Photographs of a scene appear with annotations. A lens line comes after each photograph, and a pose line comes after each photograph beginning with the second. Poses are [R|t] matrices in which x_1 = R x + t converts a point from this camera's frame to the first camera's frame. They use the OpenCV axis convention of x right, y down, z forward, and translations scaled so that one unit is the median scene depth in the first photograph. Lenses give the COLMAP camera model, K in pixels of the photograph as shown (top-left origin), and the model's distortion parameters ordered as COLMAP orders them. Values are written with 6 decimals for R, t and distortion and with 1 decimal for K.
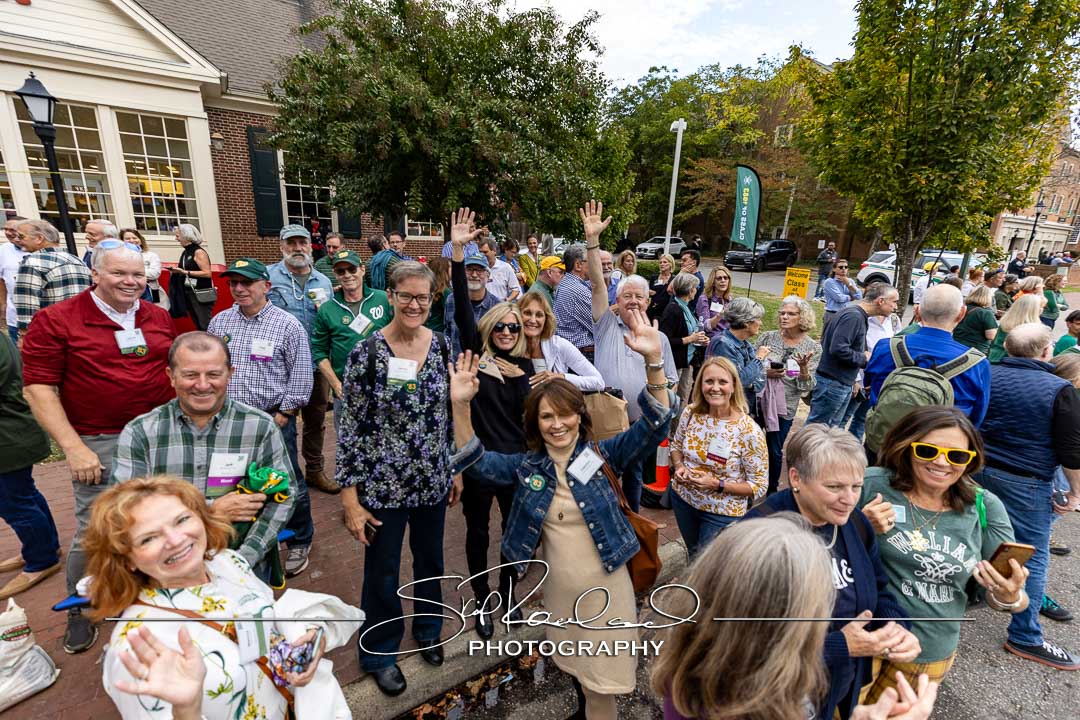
lens RADIAL K [[477.9, 0, 539.9], [0, 477.9, 357.3], [0, 0, 1]] dist [0.019422, 0.000110]
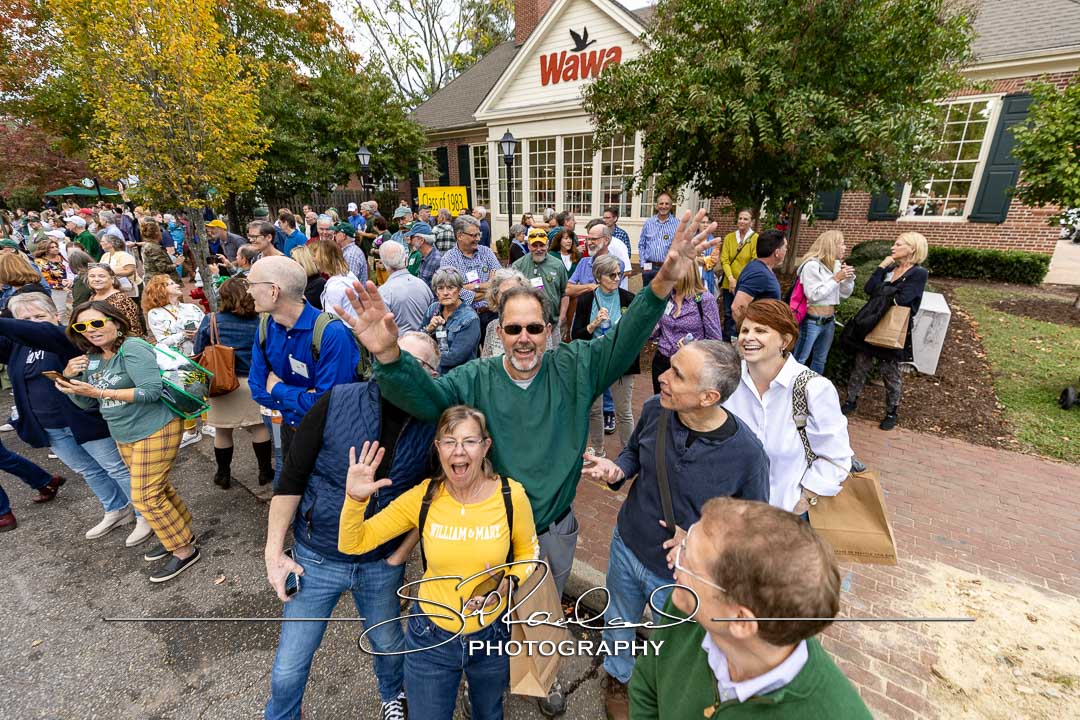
lens RADIAL K [[477.7, 0, 544.8], [0, 477.7, 354.3], [0, 0, 1]] dist [0.005391, 0.000313]
pose [[0.376932, 0.247830, -0.892470, 0.648335], [-0.225820, 0.959053, 0.170945, -0.080654], [0.898291, 0.137103, 0.417463, 0.377997]]
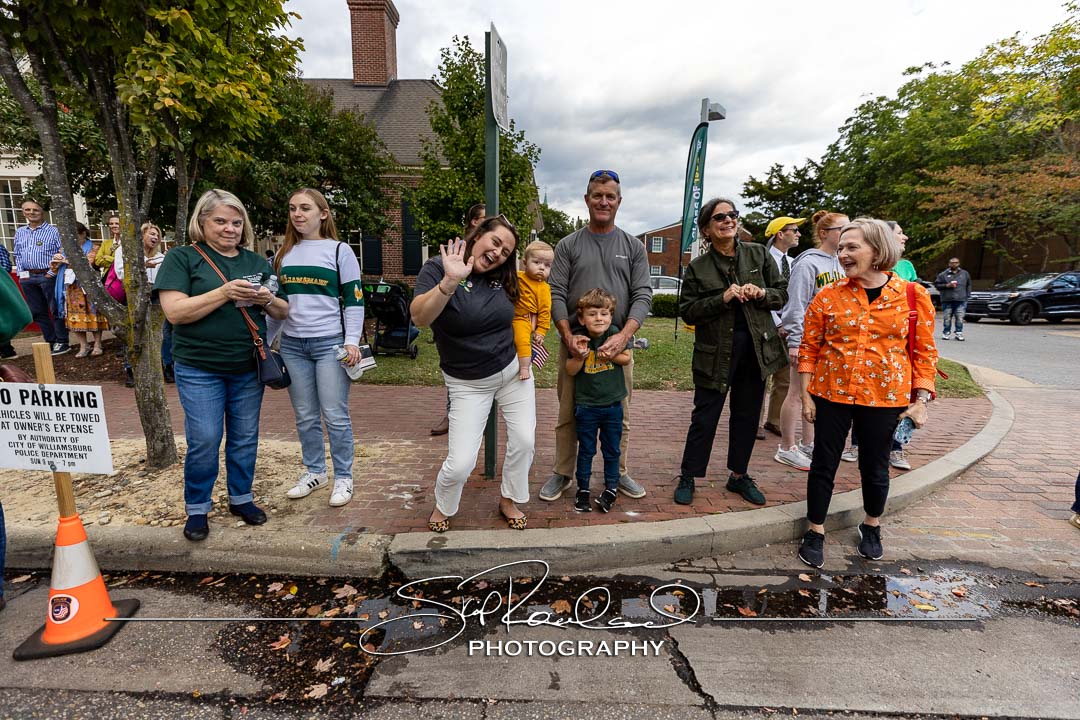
lens RADIAL K [[477.9, 0, 539.9], [0, 477.9, 357.3], [0, 0, 1]] dist [0.019422, 0.000110]
pose [[0.836946, 0.049969, -0.544999, 1.184057], [-0.123365, 0.987419, -0.098917, -0.002734], [0.533200, 0.150022, 0.832581, 0.715224]]
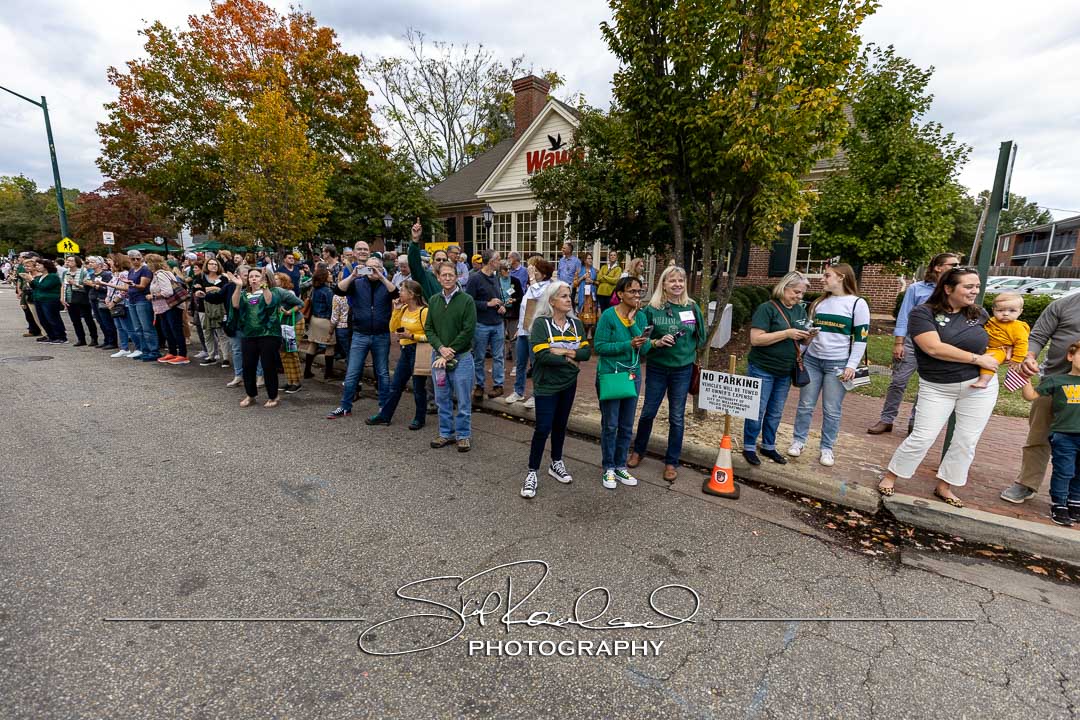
lens RADIAL K [[478.7, 0, 543.4], [0, 478.7, 357.2], [0, 0, 1]] dist [0.005145, 0.000643]
pose [[0.349336, 0.135511, -0.927147, 1.264401], [-0.252918, 0.966396, 0.045952, 0.029607], [0.902217, 0.218440, 0.371870, 0.374029]]
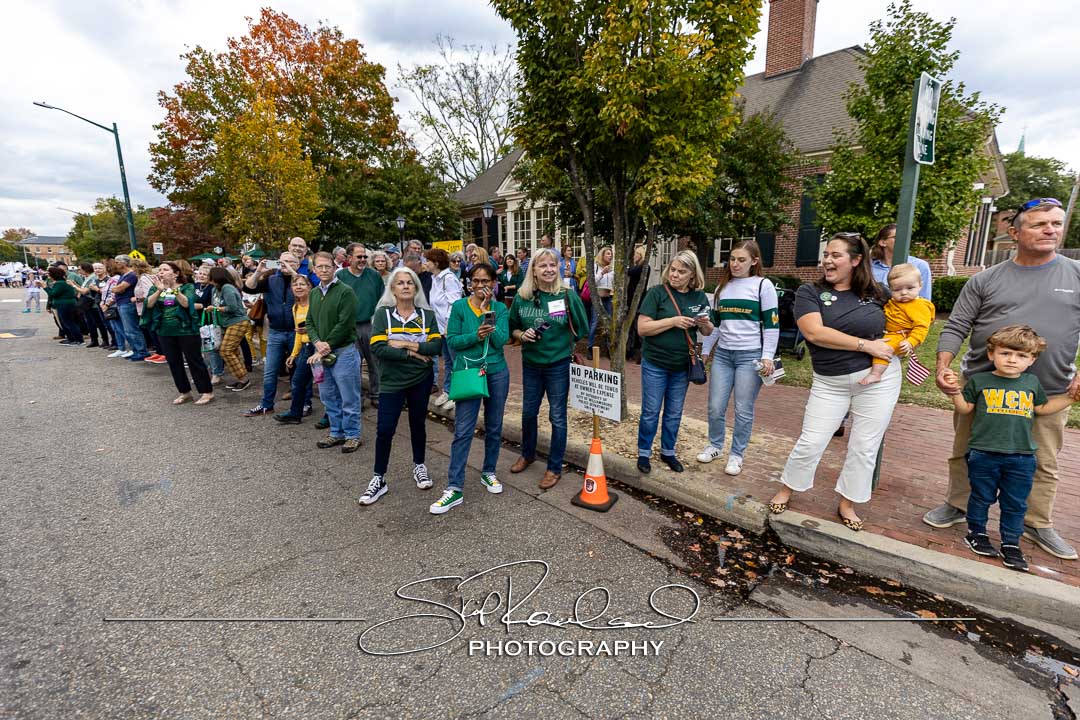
lens RADIAL K [[477.7, 0, 544.8], [0, 477.7, 354.3], [0, 0, 1]] dist [0.005391, 0.000313]
pose [[0.244416, 0.128890, -0.961066, 1.278678], [-0.238763, 0.968611, 0.069180, -0.017448], [0.939815, 0.212558, 0.267518, 0.608652]]
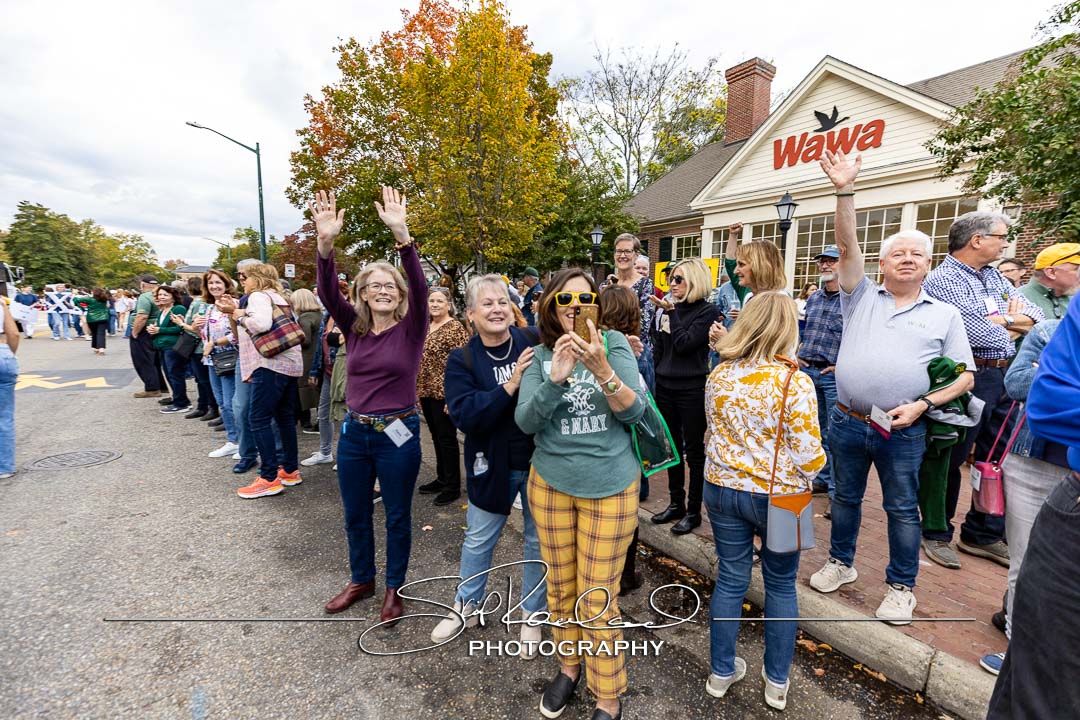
lens RADIAL K [[477.7, 0, 544.8], [0, 477.7, 354.3], [0, 0, 1]] dist [0.005391, 0.000313]
pose [[0.080408, 0.068431, -0.994410, 0.380667], [-0.275117, 0.960410, 0.043845, 0.070770], [0.958042, 0.270054, 0.096052, 0.170016]]
